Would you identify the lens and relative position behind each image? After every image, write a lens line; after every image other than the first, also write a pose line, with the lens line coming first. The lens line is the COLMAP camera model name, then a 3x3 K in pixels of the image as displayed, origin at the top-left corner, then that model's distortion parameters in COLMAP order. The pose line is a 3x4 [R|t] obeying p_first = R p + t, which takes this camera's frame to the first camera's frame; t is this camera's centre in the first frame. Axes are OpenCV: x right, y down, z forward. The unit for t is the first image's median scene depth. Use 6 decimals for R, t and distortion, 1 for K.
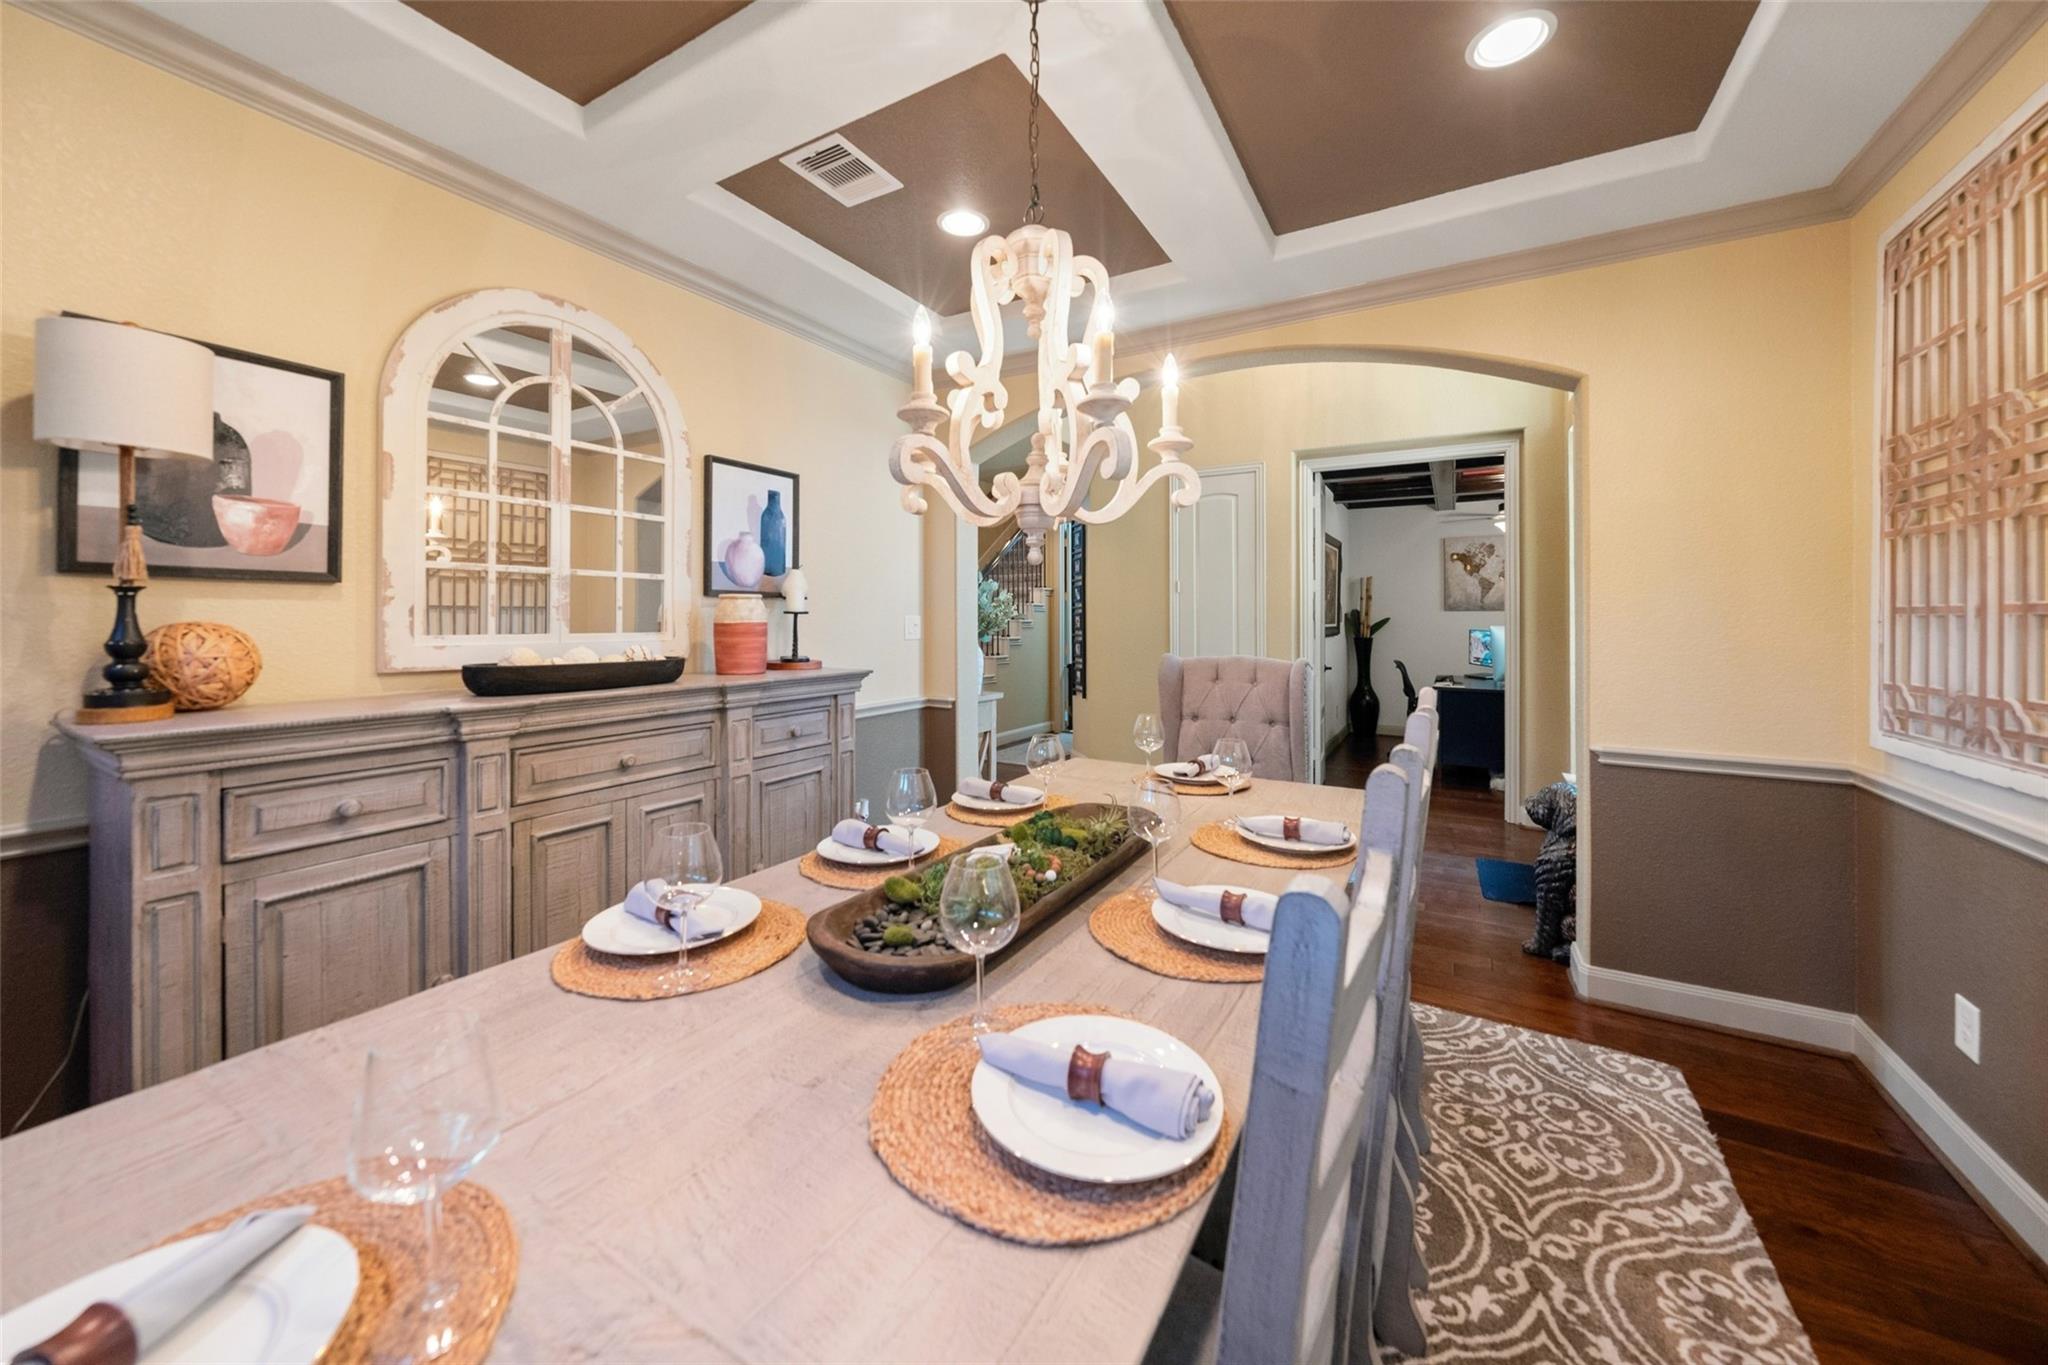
lens RADIAL K [[718.8, 0, 1020.7], [0, 718.8, 614.5], [0, 0, 1]] dist [-0.003528, 0.001074]
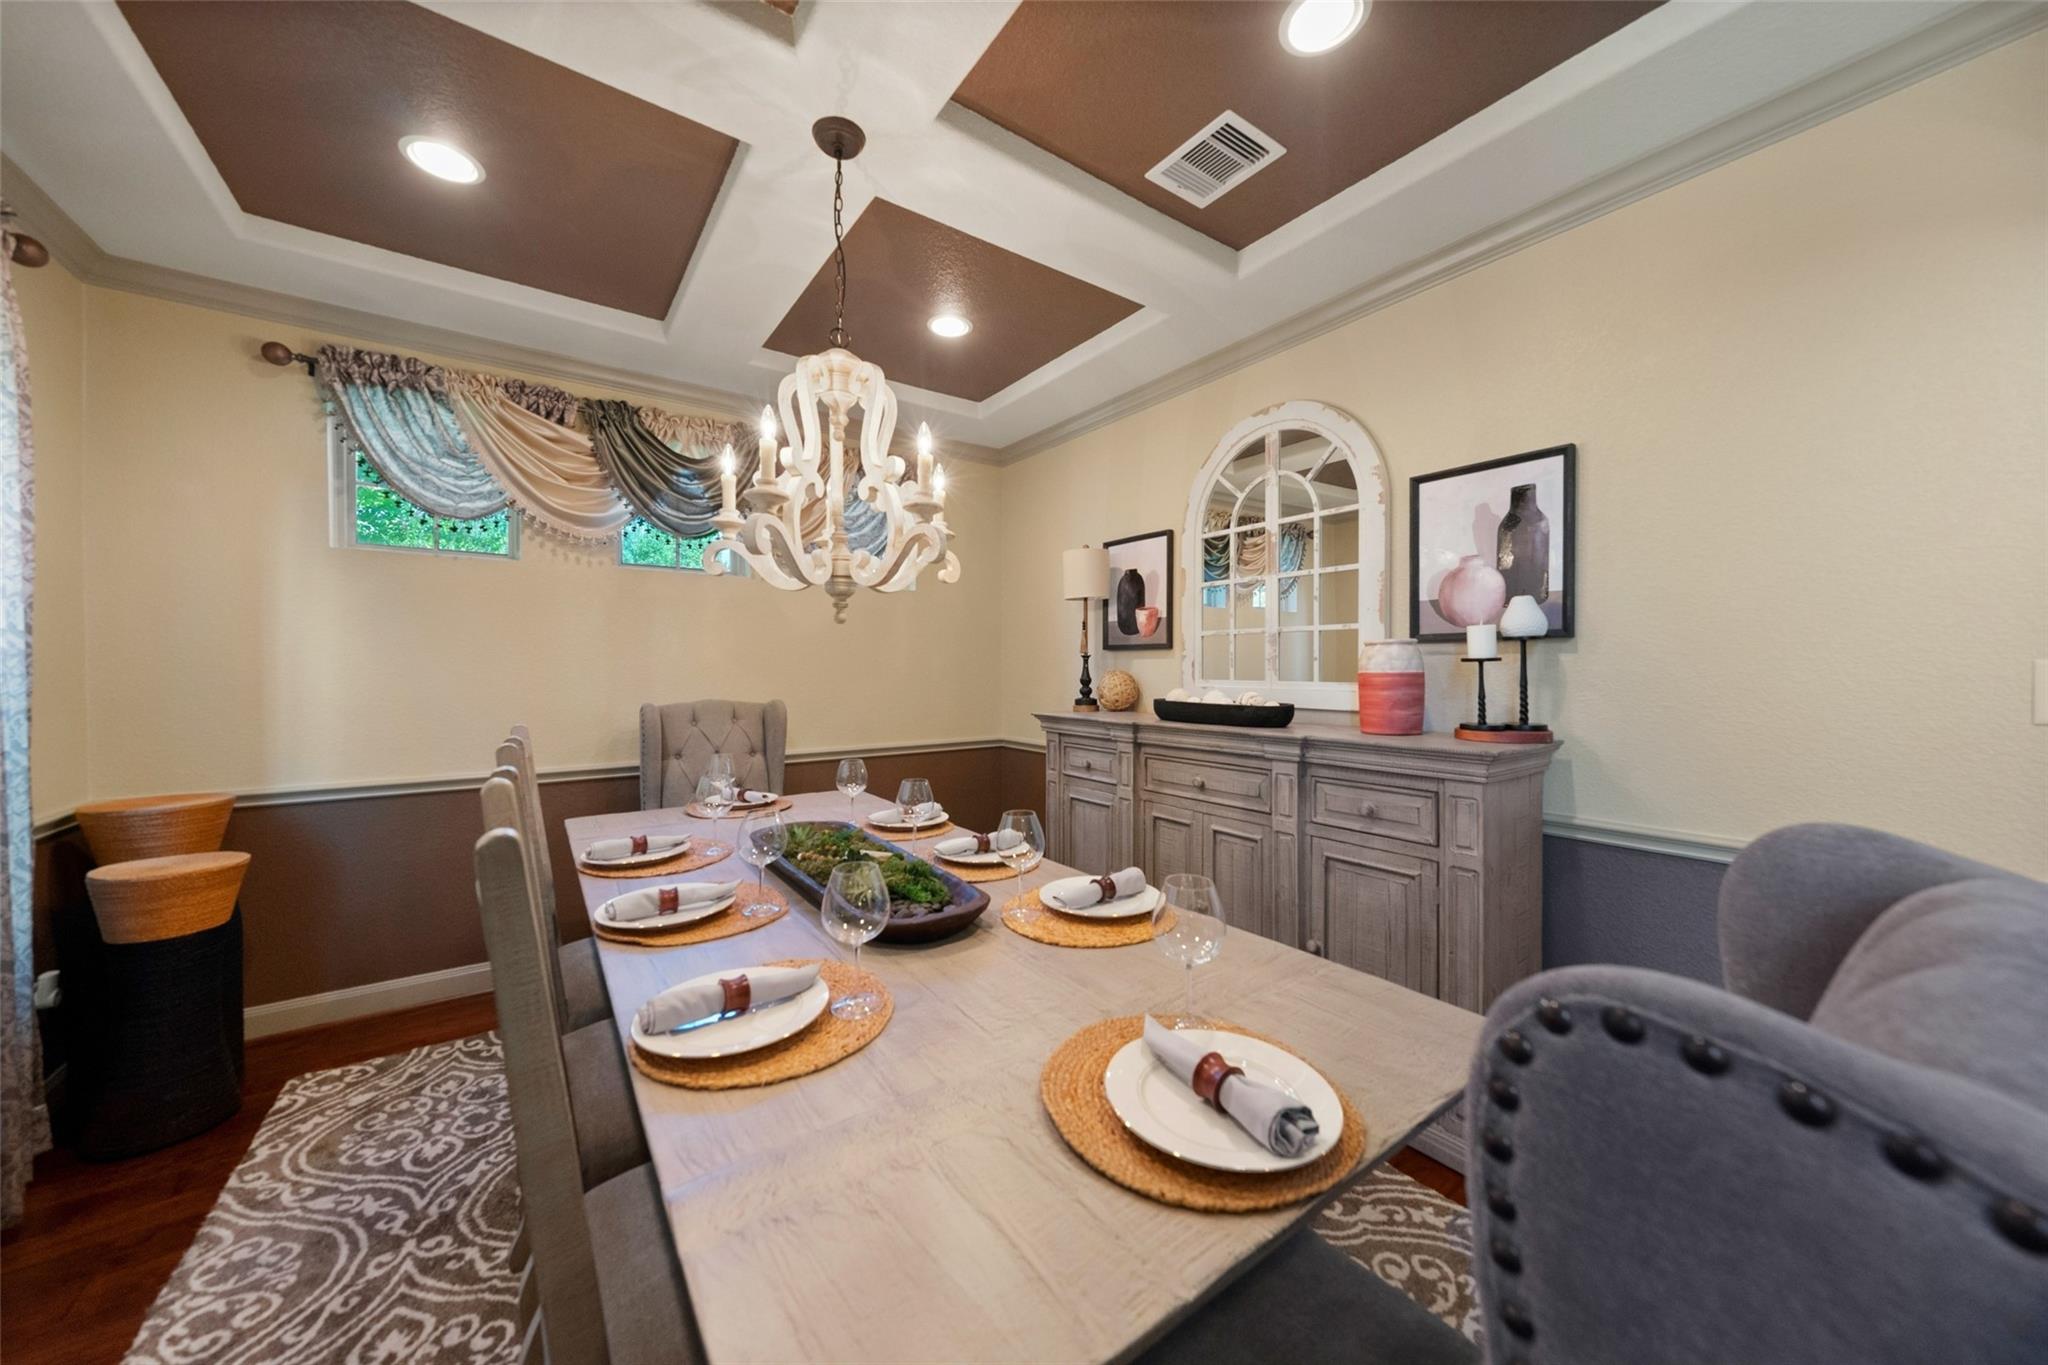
lens RADIAL K [[718.8, 0, 1020.8], [0, 718.8, 680.8], [0, 0, 1]] dist [-0.003528, 0.001074]
pose [[-0.404404, 0.010742, -0.914518, 0.658981], [0.003064, 0.999941, 0.010391, 0.012301], [0.914576, 0.001400, -0.404413, 1.113883]]
